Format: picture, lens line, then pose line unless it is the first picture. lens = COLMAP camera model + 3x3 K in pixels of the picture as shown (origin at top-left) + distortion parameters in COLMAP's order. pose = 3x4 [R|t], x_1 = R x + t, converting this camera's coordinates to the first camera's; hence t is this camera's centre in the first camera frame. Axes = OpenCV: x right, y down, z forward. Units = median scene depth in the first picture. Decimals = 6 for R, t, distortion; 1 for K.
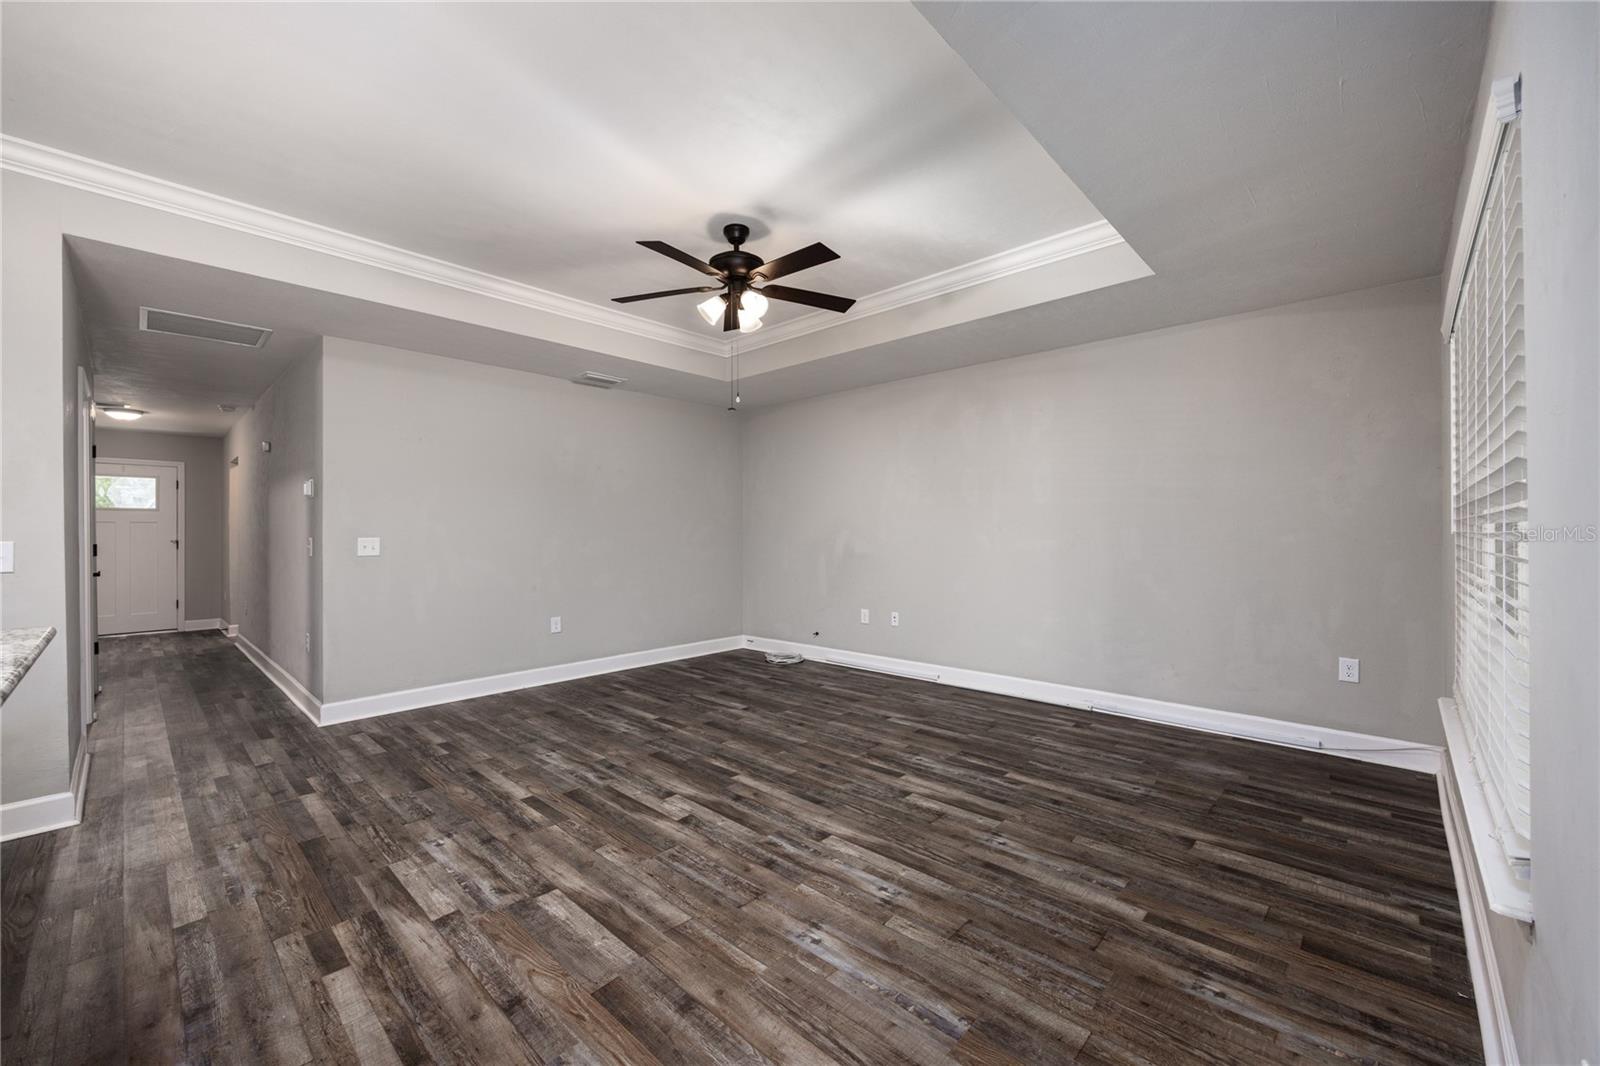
lens RADIAL K [[633.5, 0, 818.0], [0, 633.5, 512.2], [0, 0, 1]] dist [-0.000541, 0.000116]
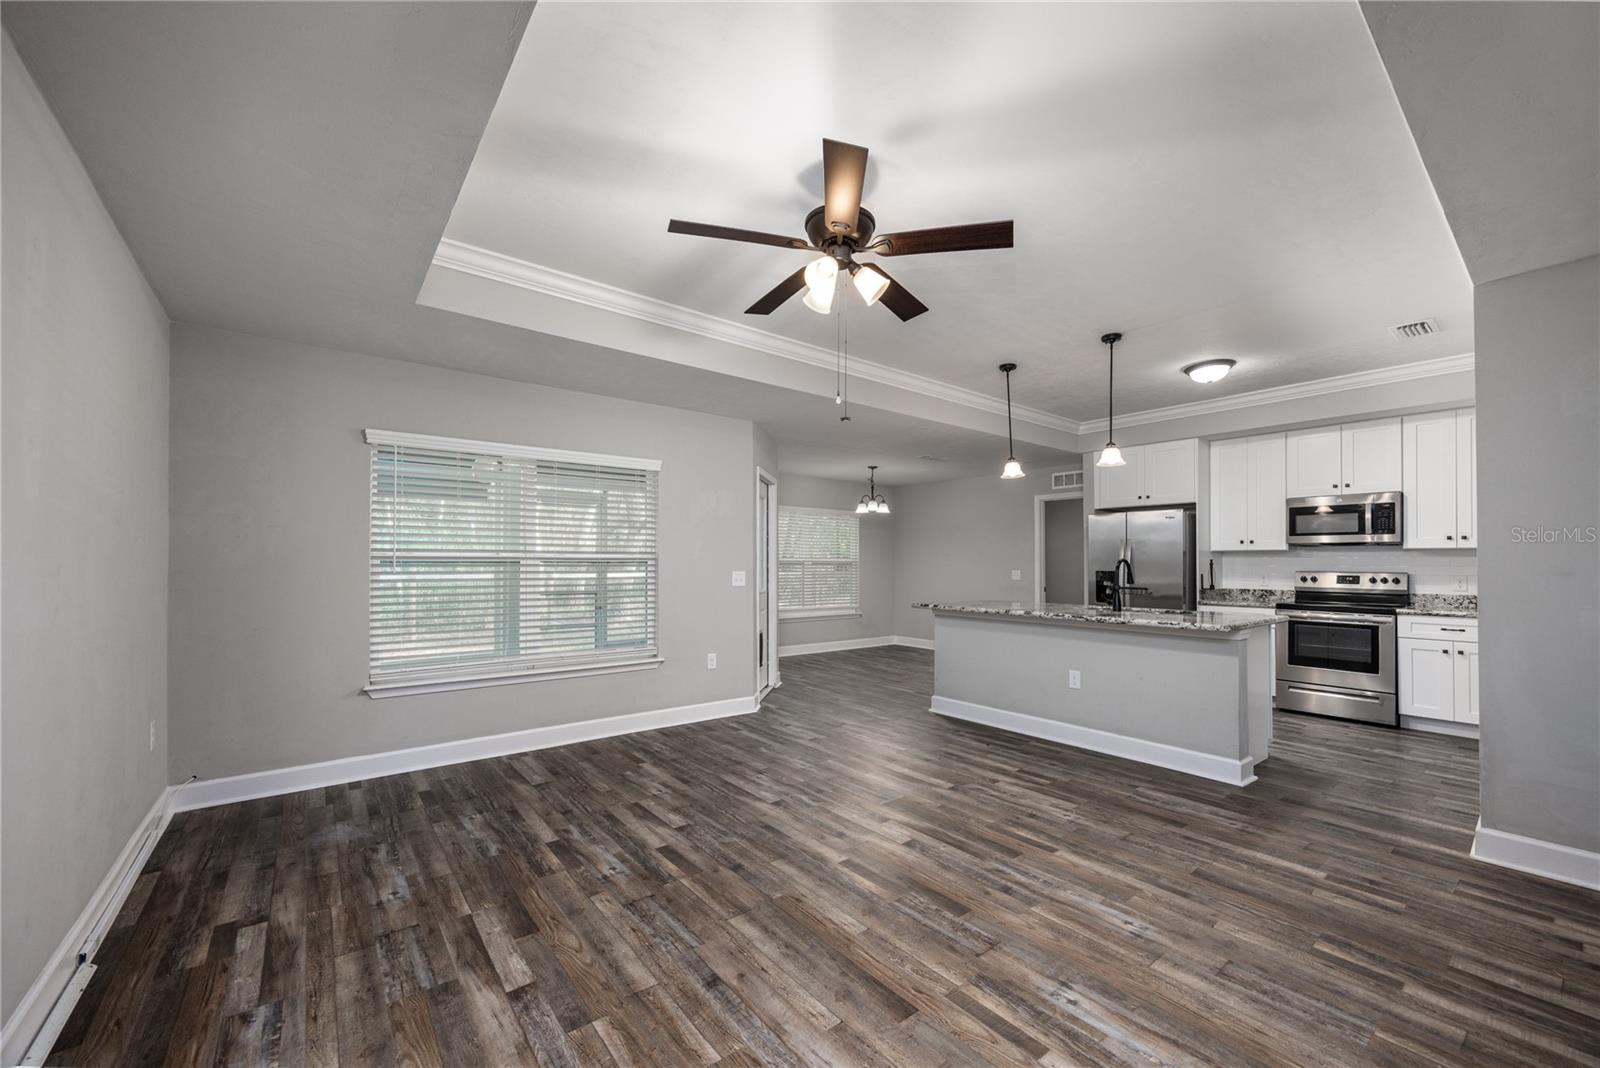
lens RADIAL K [[633.5, 0, 810.1], [0, 633.5, 544.9], [0, 0, 1]] dist [-0.000541, 0.000116]
pose [[-0.985683, 0.009401, 0.168345, -0.276331], [-0.000993, 0.998104, -0.061549, 0.044628], [-0.168604, -0.060835, -0.983805, 2.213394]]
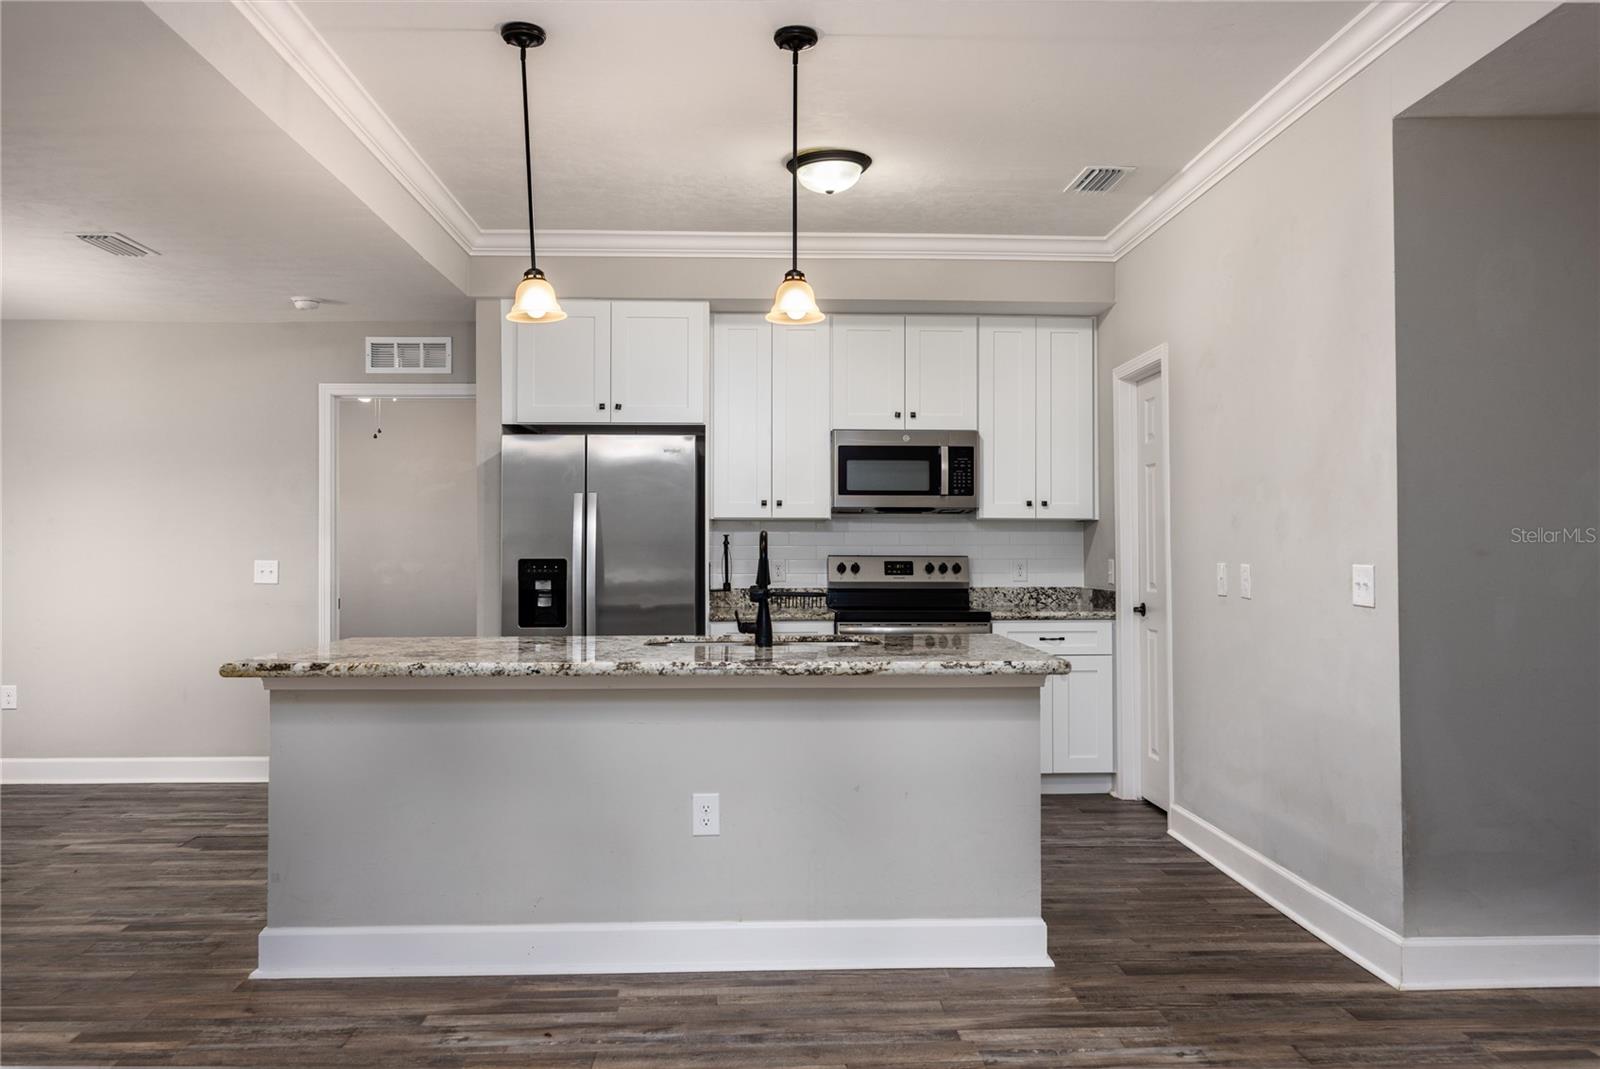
lens RADIAL K [[1218.7, 0, 803.6], [0, 1218.7, 529.2], [0, 0, 1]] dist [0.000030, -0.006089]
pose [[-0.715319, -0.001970, -0.698795, 0.196820], [0.029023, 0.999049, -0.032526, 0.024646], [0.698195, -0.043547, -0.714582, 1.492116]]
